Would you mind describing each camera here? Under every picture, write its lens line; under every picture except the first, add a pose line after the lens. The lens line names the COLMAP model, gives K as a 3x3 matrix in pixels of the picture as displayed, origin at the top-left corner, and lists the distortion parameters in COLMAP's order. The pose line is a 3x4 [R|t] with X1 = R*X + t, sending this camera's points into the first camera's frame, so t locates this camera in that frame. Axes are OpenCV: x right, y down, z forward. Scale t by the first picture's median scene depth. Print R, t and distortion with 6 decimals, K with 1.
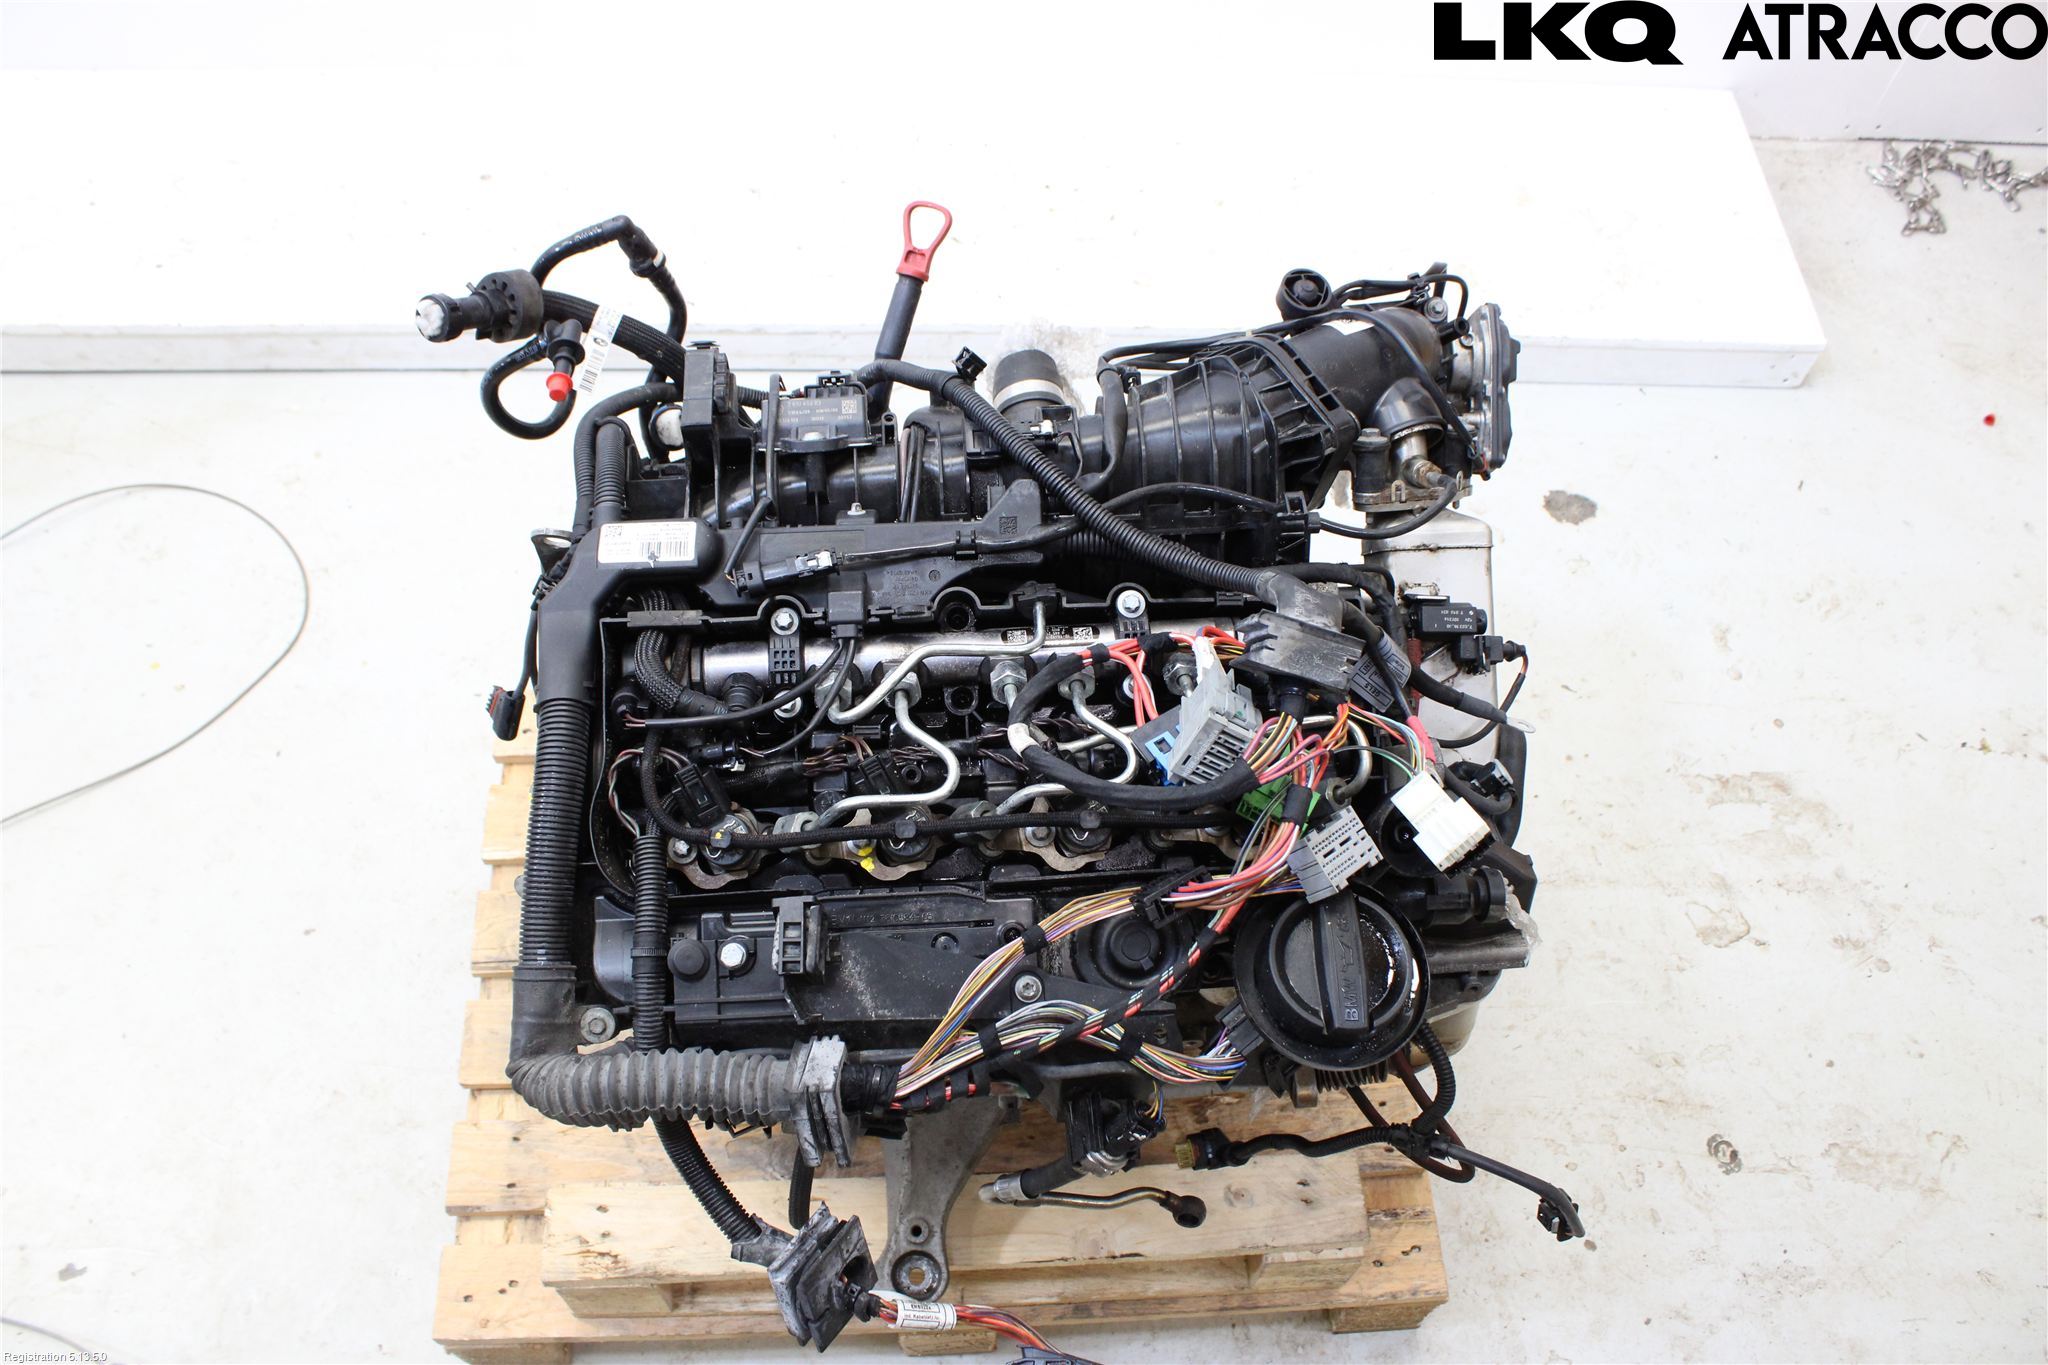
lens RADIAL K [[1700.0, 0, 1024.0], [0, 1700.0, 682.5], [0, 0, 1]] dist [-0.172441, 0.162804]
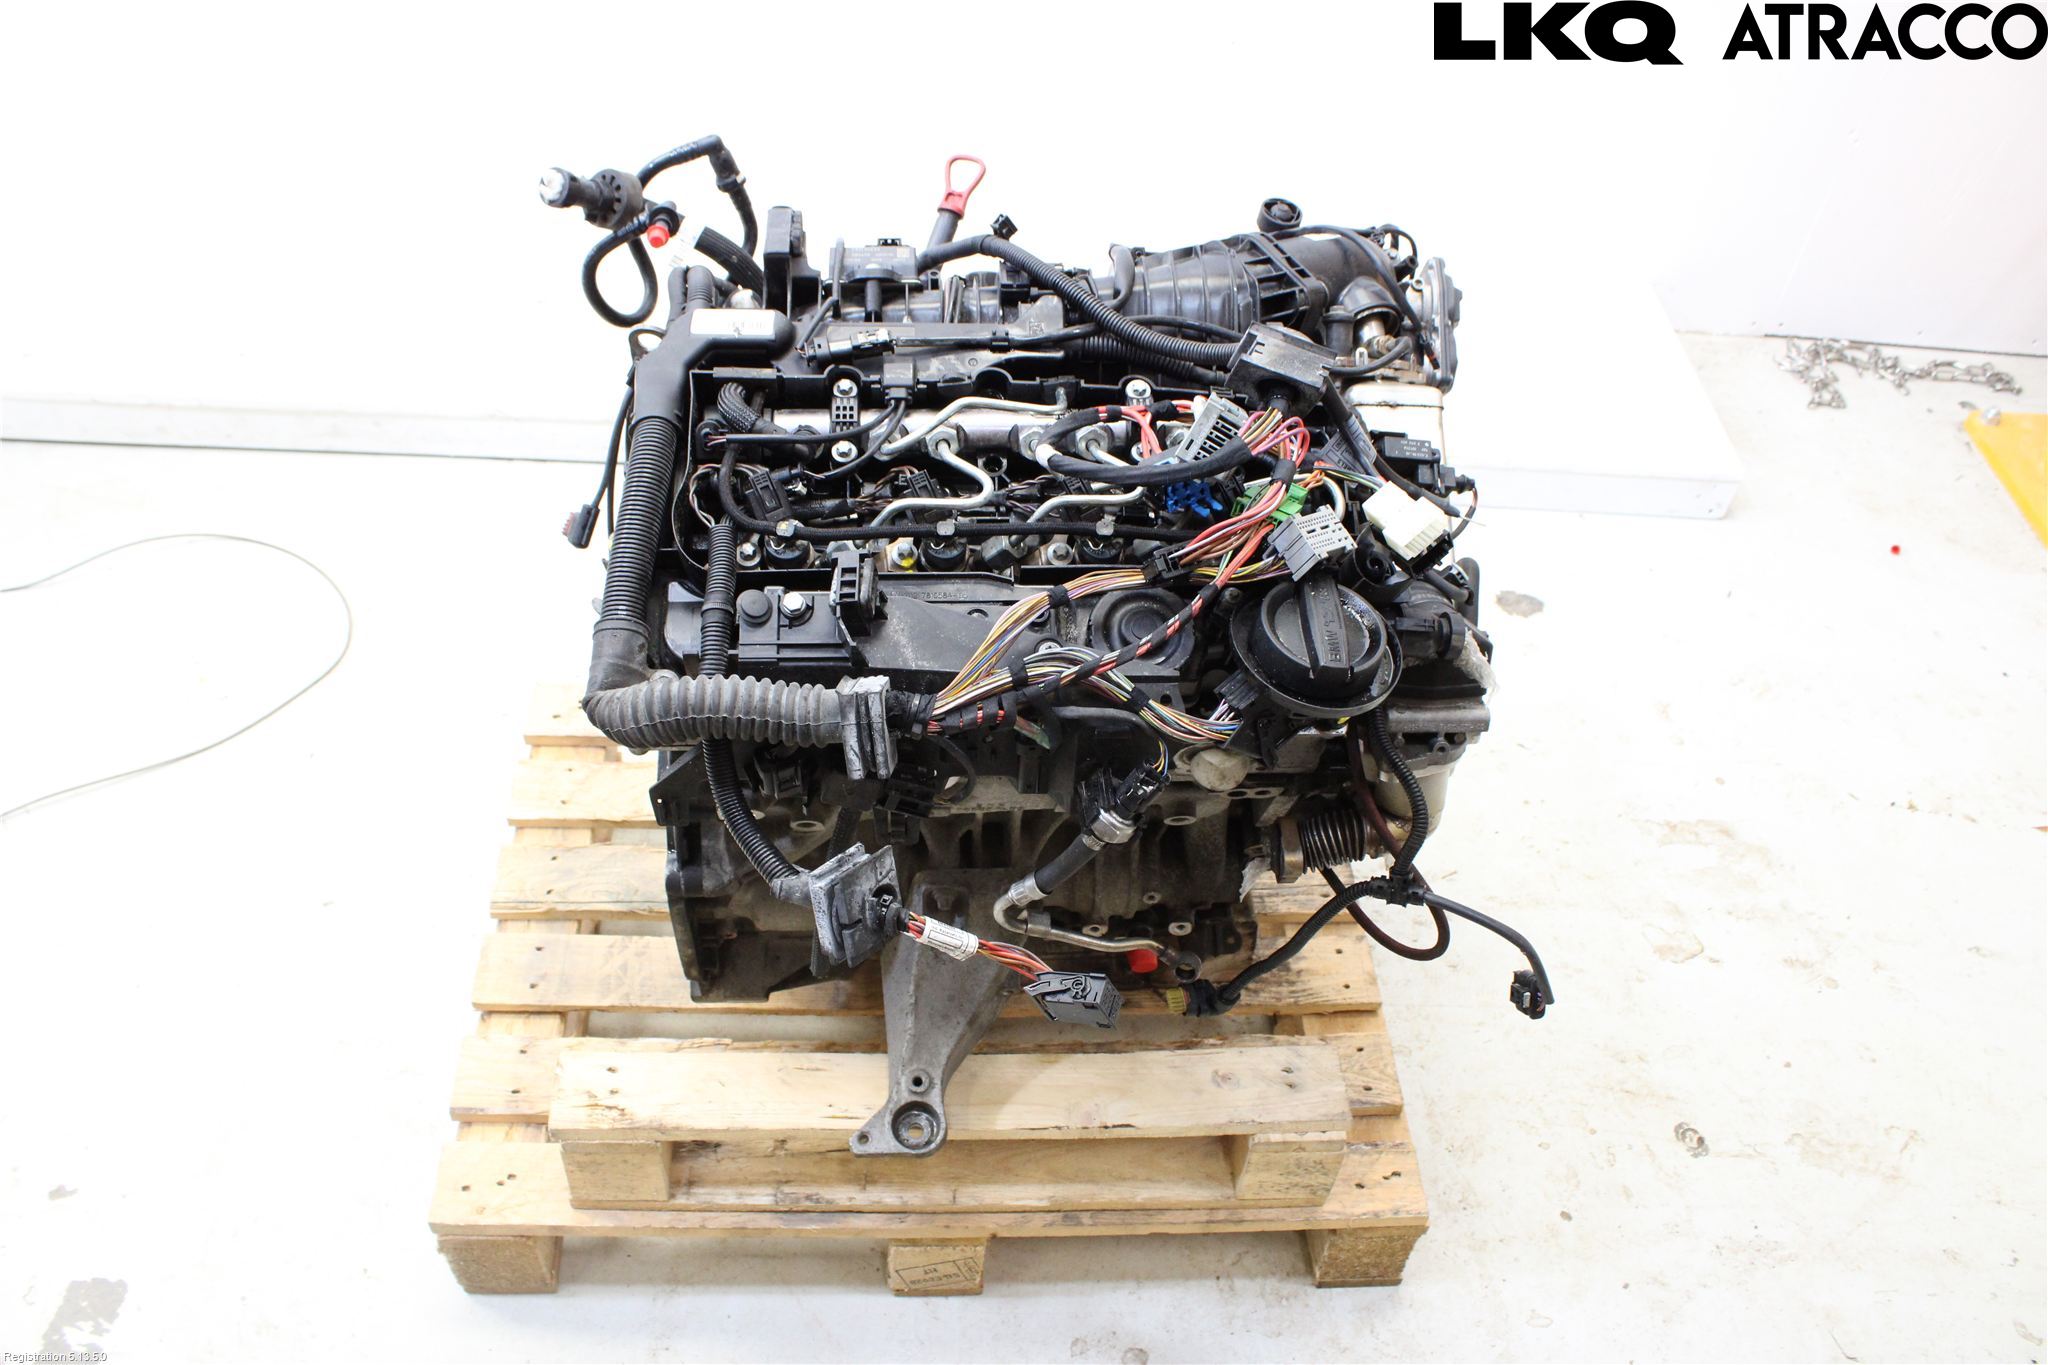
lens RADIAL K [[1700.0, 0, 1024.0], [0, 1700.0, 682.5], [0, 0, 1]] dist [-0.172441, 0.162804]
pose [[0.999400, 0.028948, 0.019012, -0.025190], [-0.023949, 0.974205, -0.224388, 0.317565], [-0.025017, 0.223799, 0.974314, -0.075490]]
